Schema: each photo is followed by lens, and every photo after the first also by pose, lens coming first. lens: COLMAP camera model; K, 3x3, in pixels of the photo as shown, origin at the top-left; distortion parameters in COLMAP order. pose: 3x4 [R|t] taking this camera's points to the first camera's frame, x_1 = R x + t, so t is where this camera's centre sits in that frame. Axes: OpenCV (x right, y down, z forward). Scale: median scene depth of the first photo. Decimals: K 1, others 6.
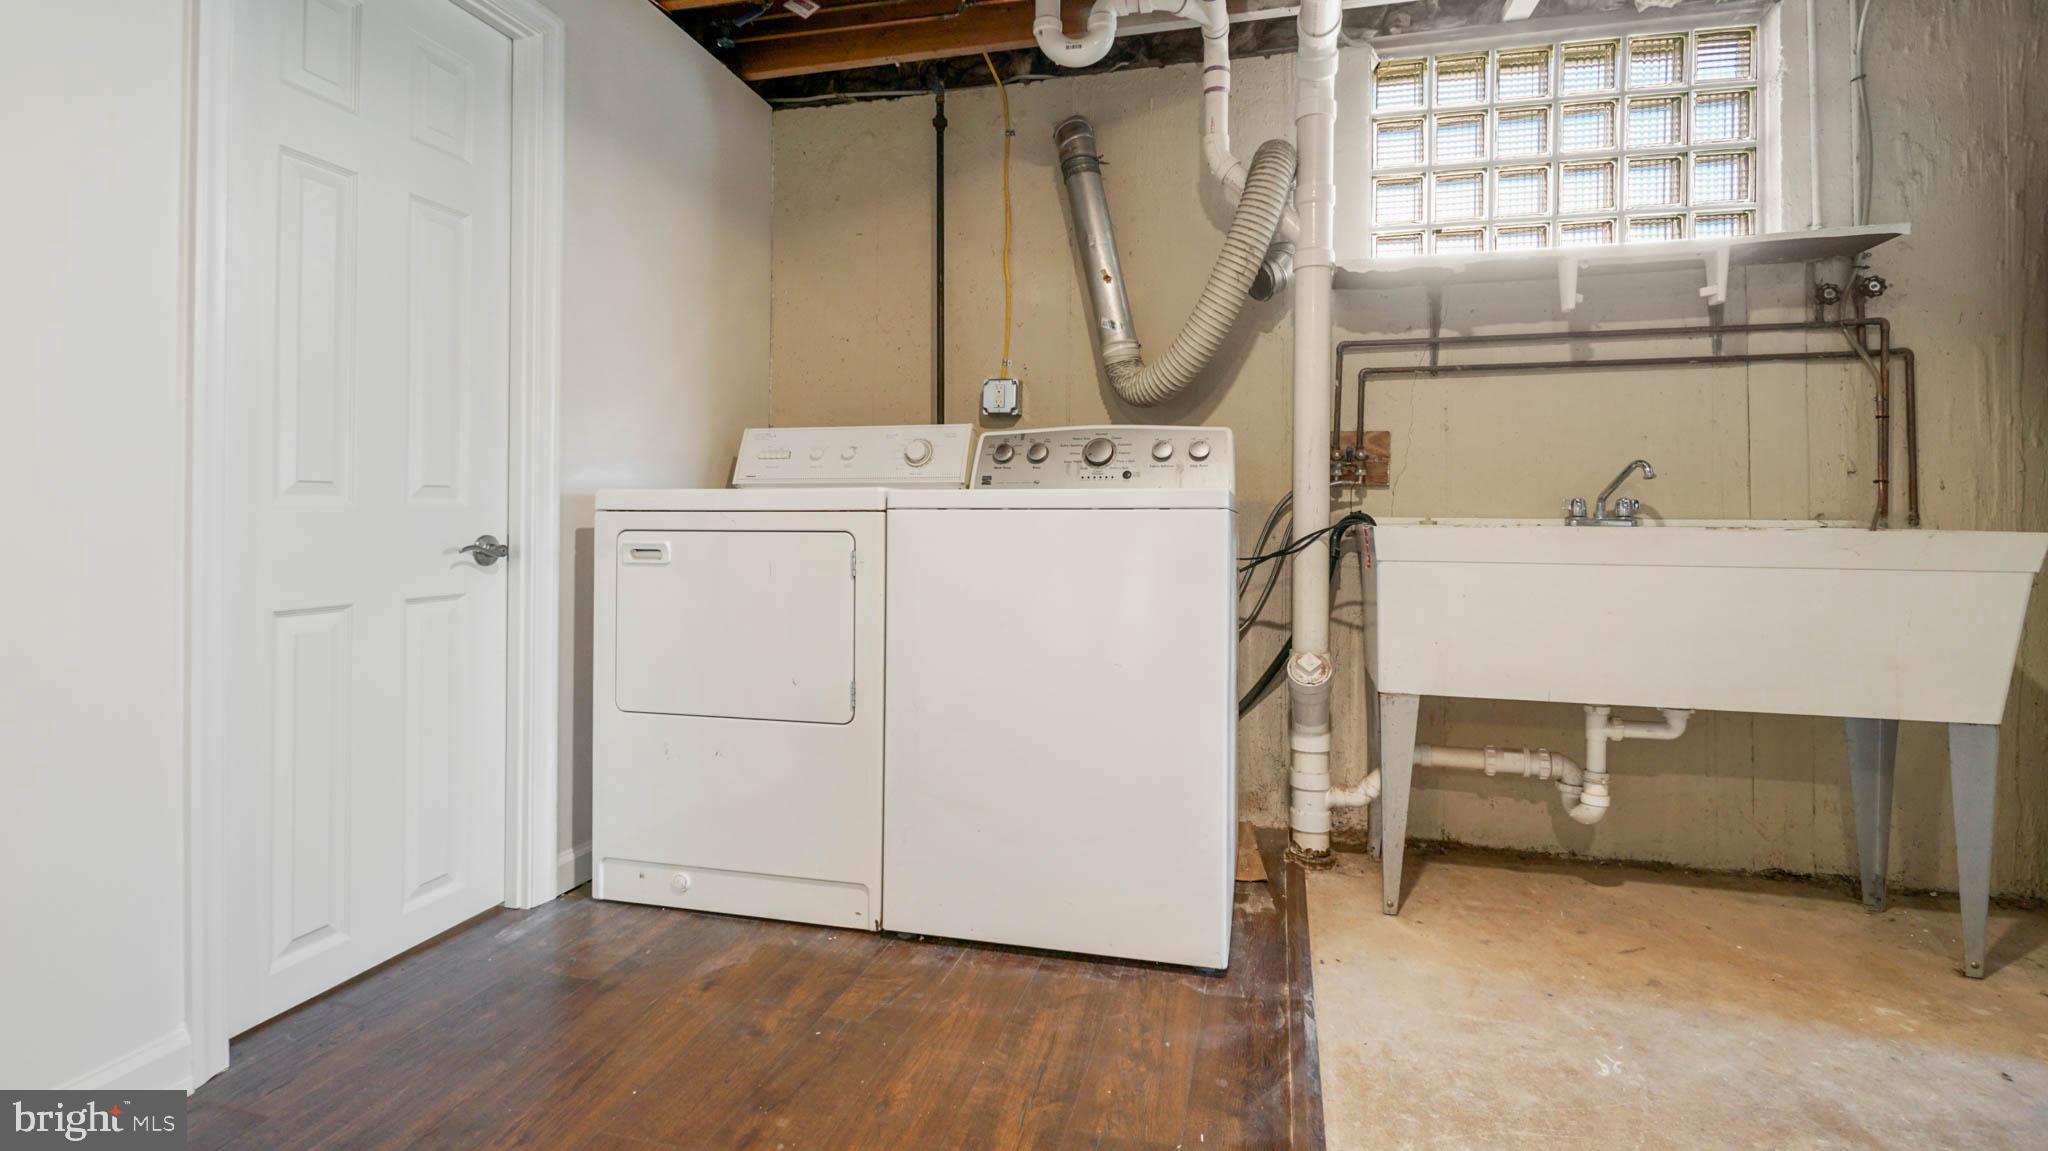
lens RADIAL K [[920.6, 0, 1021.4], [0, 920.6, 539.8], [0, 0, 1]] dist [-0.000309, 0.000036]
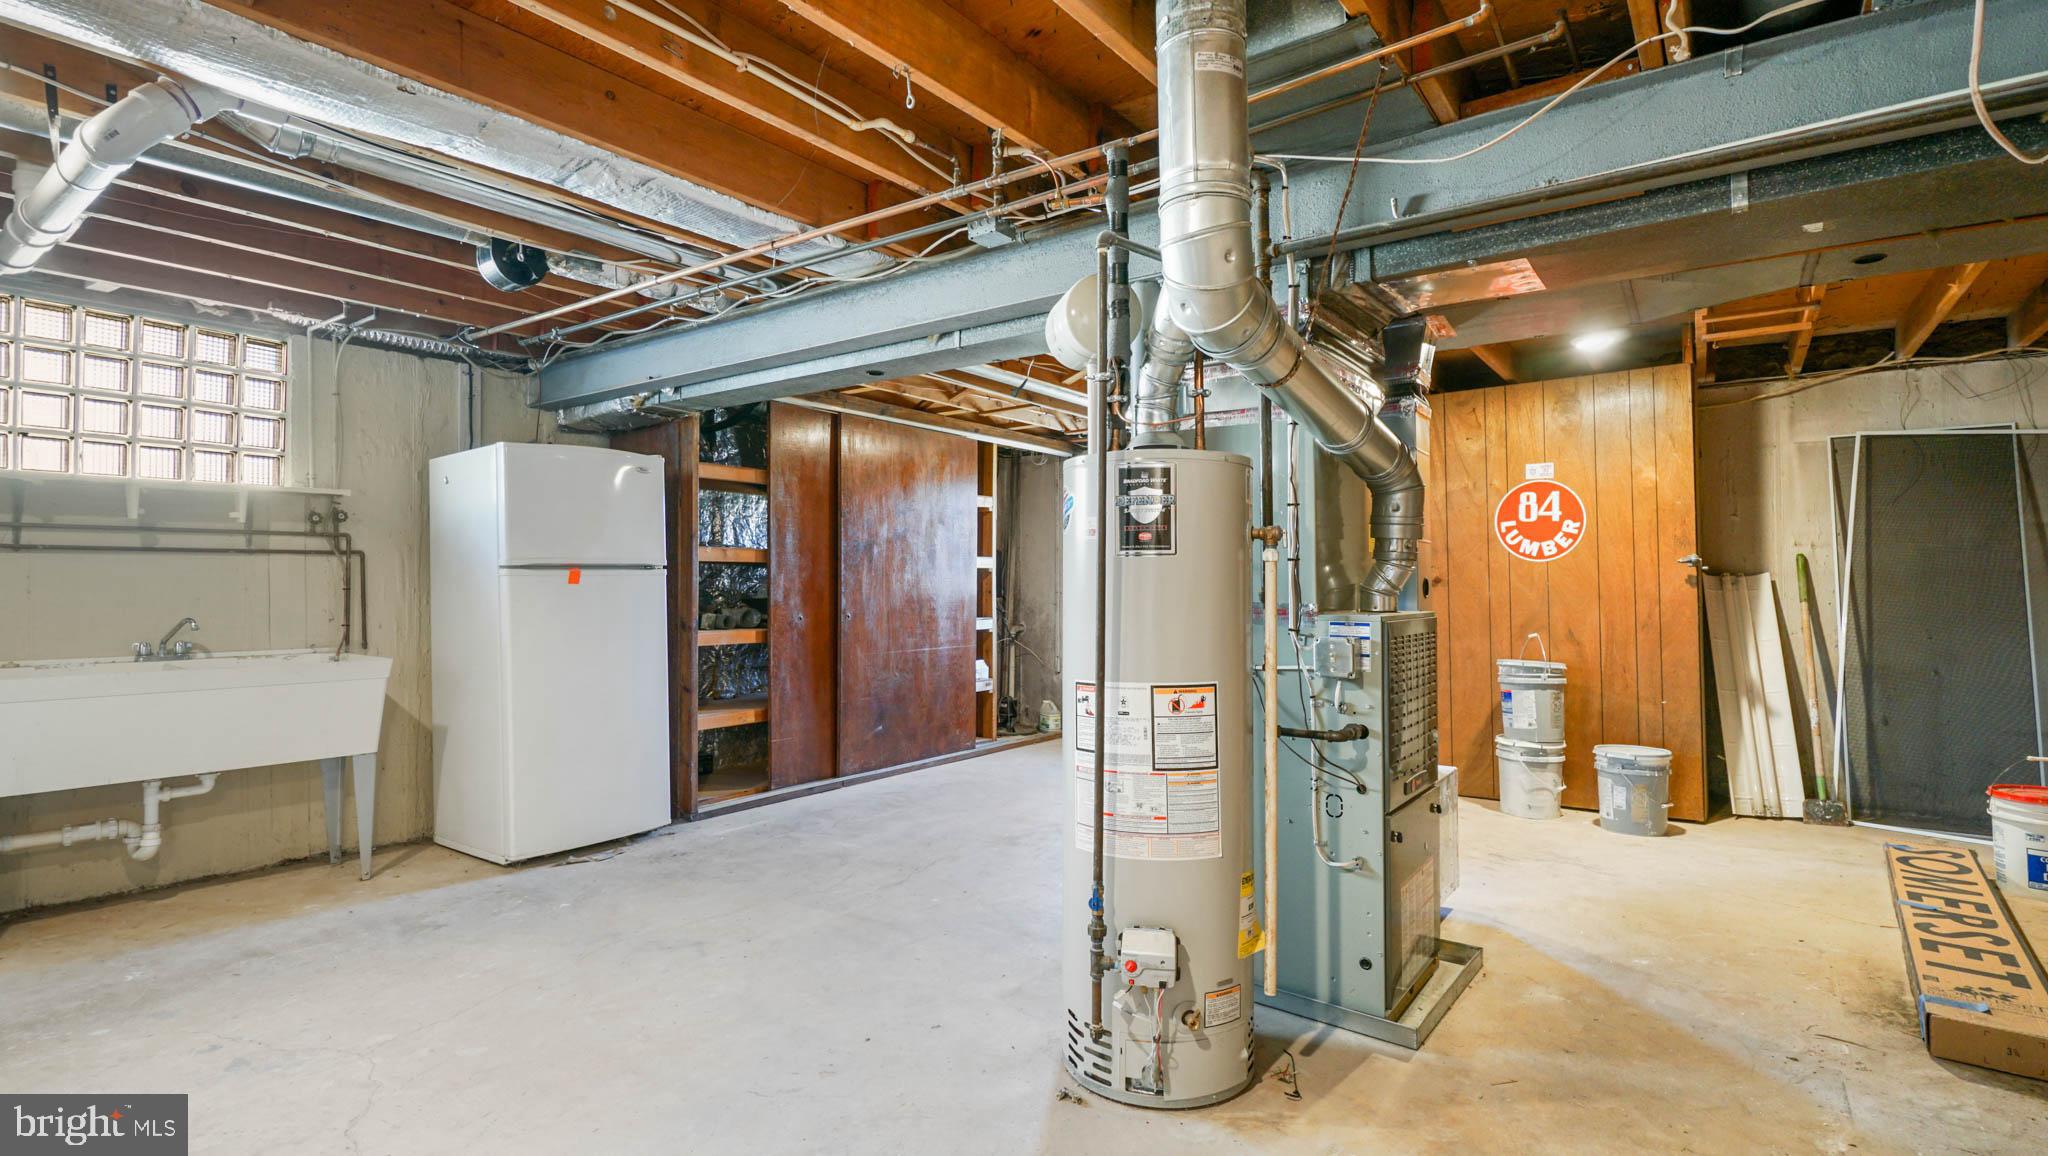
lens RADIAL K [[987.9, 0, 1082.5], [0, 987.9, 562.9], [0, 0, 1]] dist [-0.015749, -0.000357]
pose [[0.332922, 0.015913, 0.942820, -0.378370], [0.025845, 0.999328, -0.025992, -0.097568], [-0.942600, 0.033020, 0.332287, -0.972742]]
